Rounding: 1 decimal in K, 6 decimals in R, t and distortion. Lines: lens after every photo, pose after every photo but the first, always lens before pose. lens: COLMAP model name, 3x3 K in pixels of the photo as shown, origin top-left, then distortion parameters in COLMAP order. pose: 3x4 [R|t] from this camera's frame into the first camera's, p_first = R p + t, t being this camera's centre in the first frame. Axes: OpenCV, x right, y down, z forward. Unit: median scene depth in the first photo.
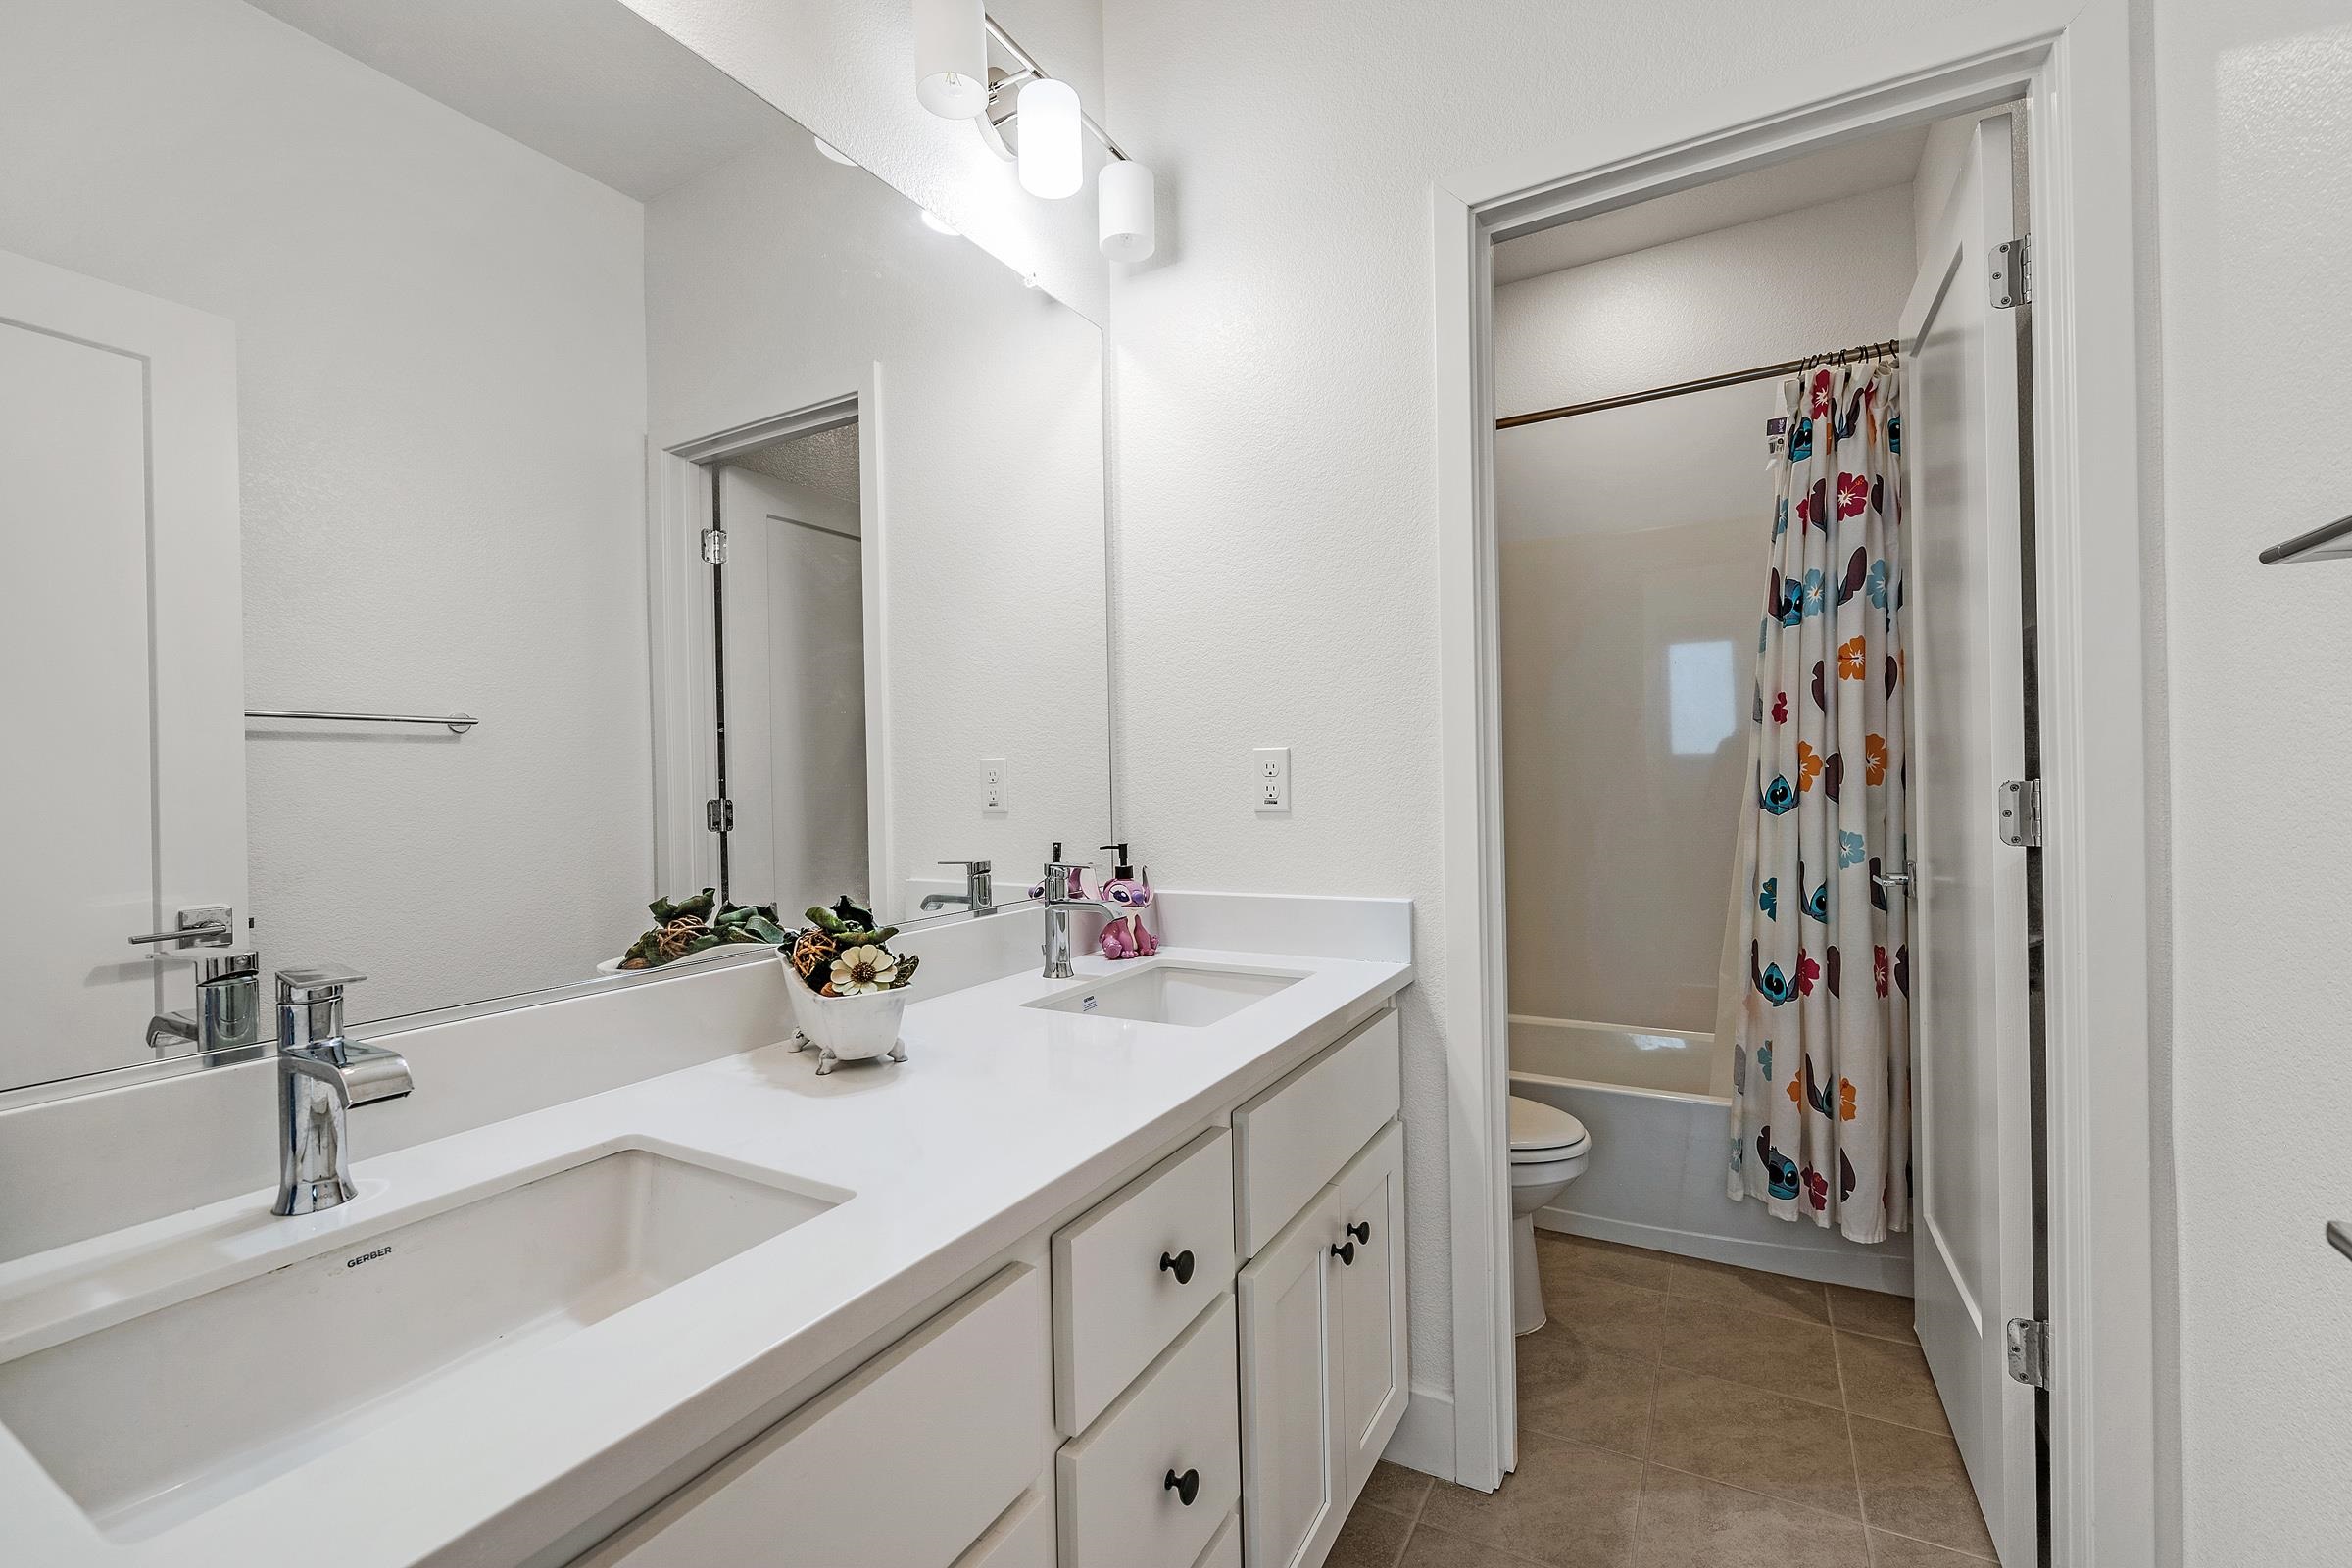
lens RADIAL K [[972.7, 0, 1162.0], [0, 972.7, 786.6], [0, 0, 1]] dist [-0.005996, -0.000322]
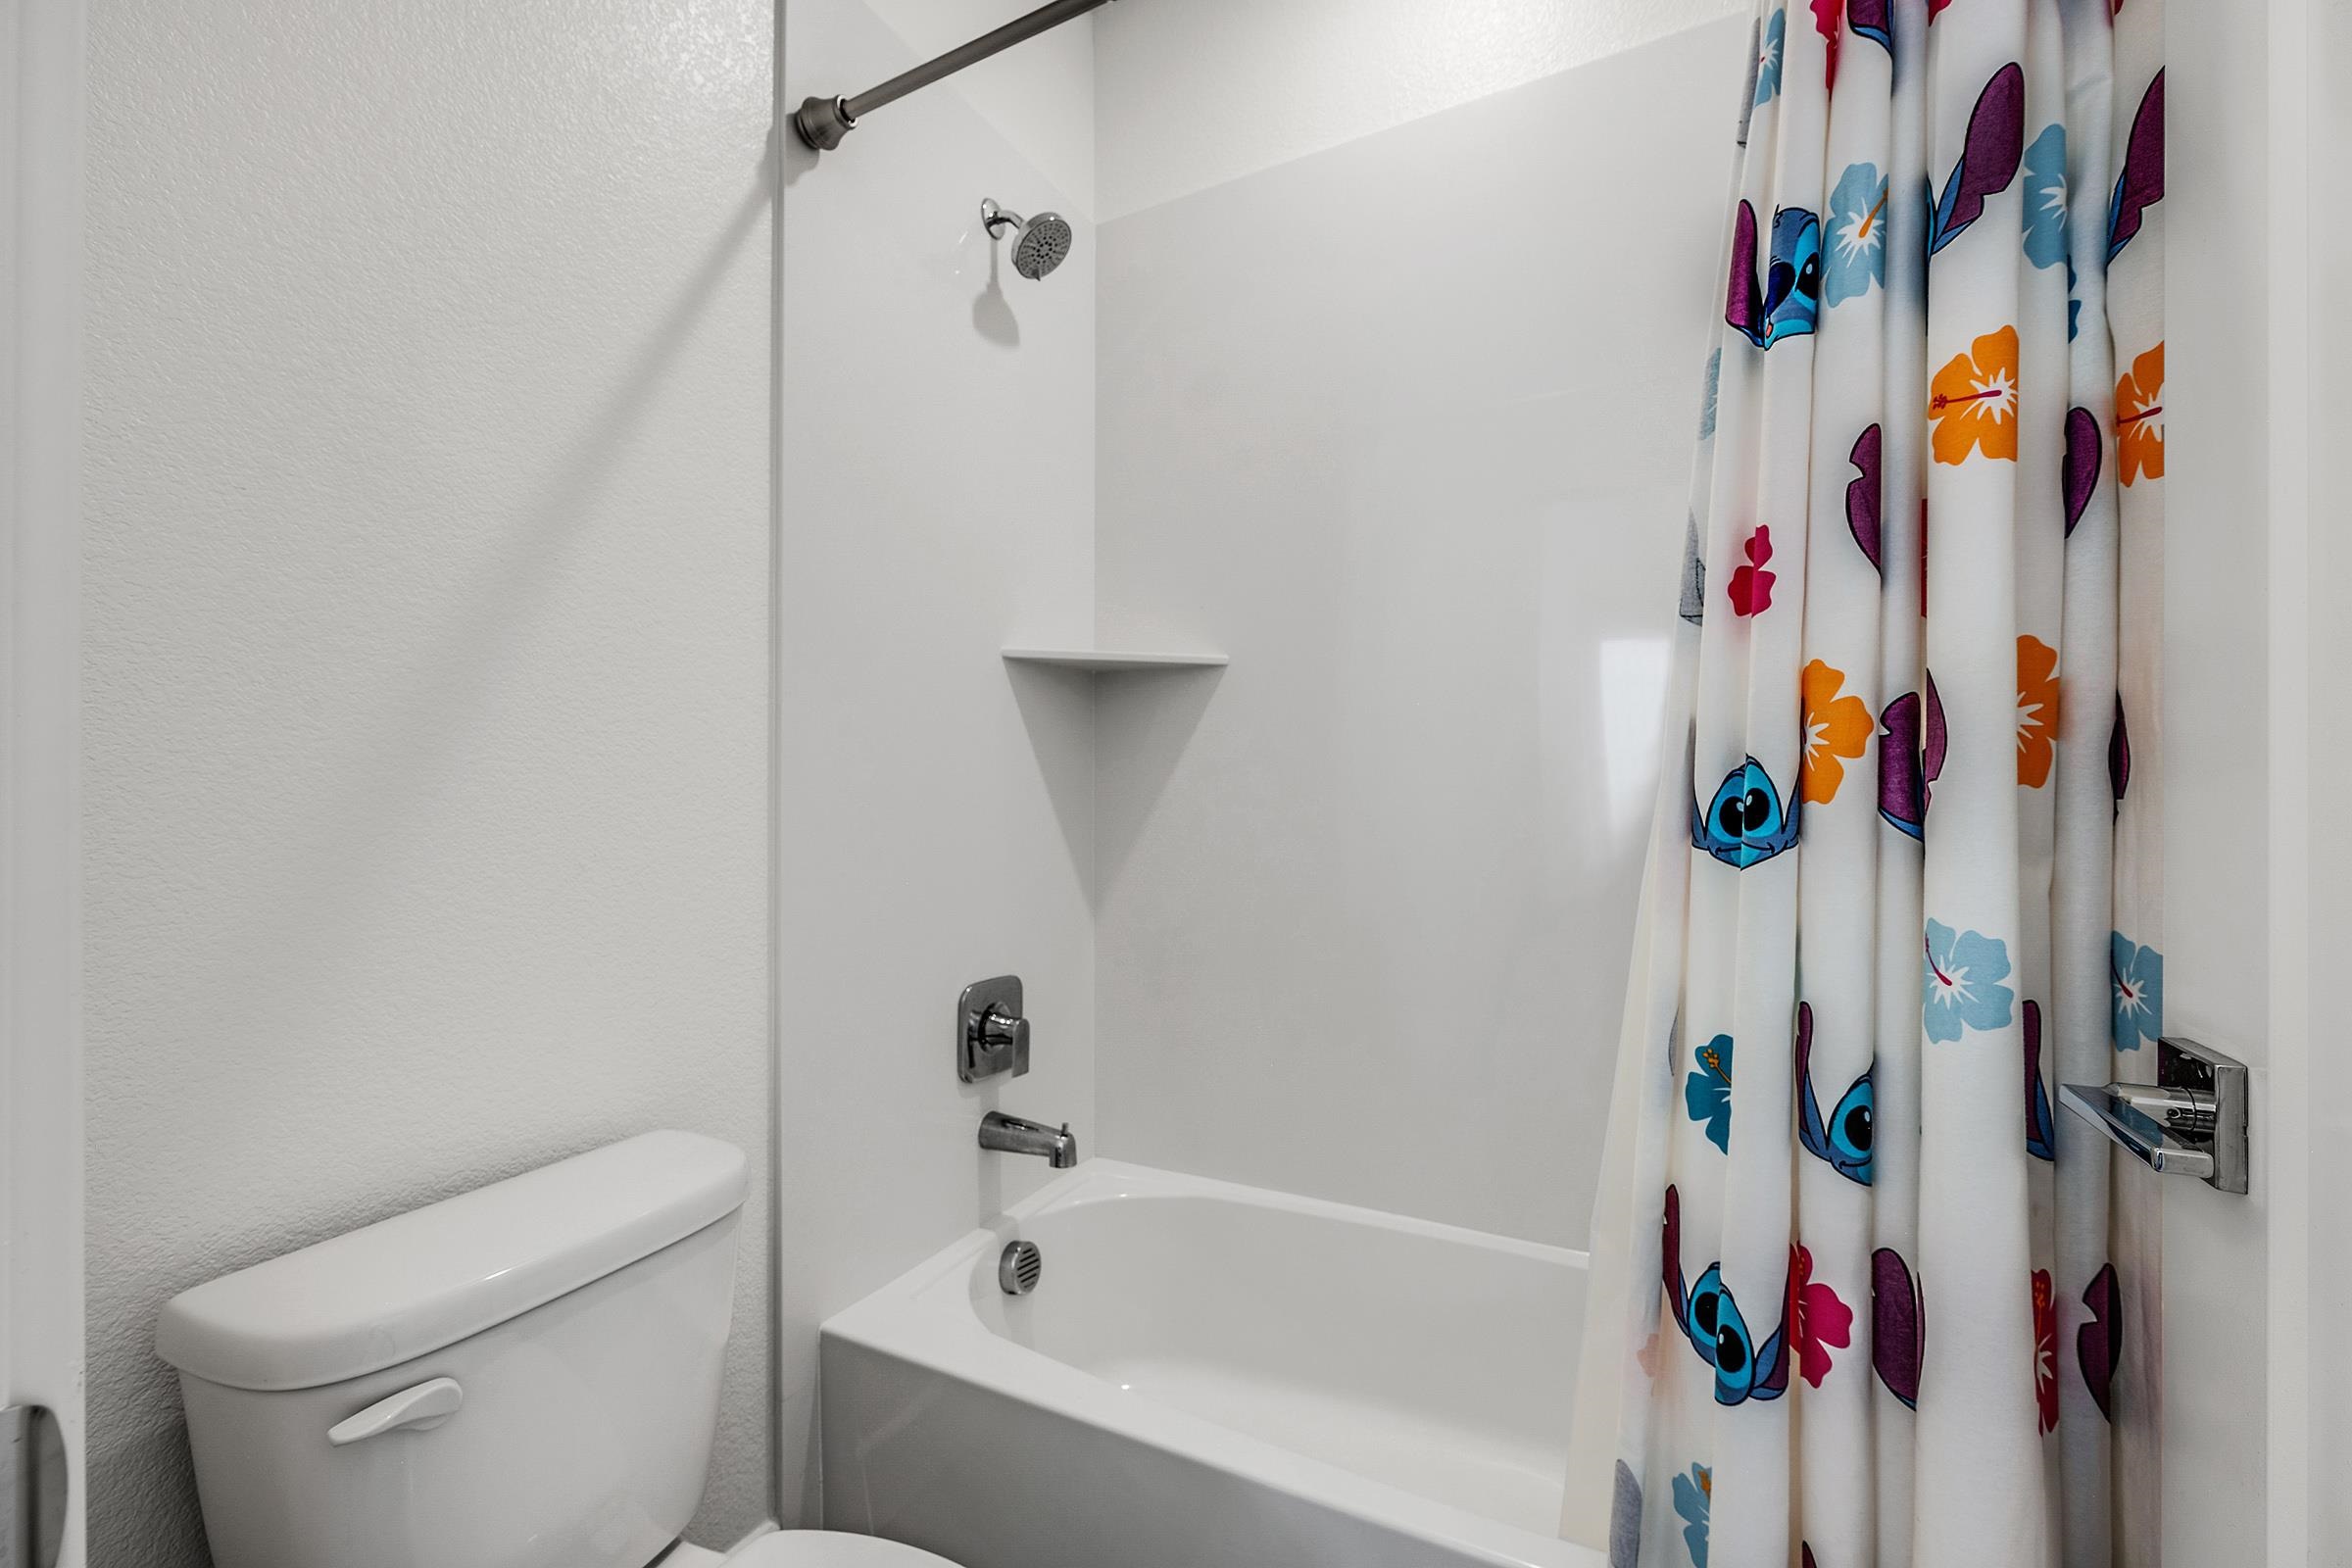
lens RADIAL K [[929.7, 0, 1163.1], [0, 929.7, 804.4], [0, 0, 1]] dist [-0.004288, 0.000404]
pose [[0.999466, 0.016635, 0.028131, 0.417970], [-0.016872, 0.999824, 0.008220, 0.006952], [-0.027989, -0.008690, 0.999570, 0.673886]]
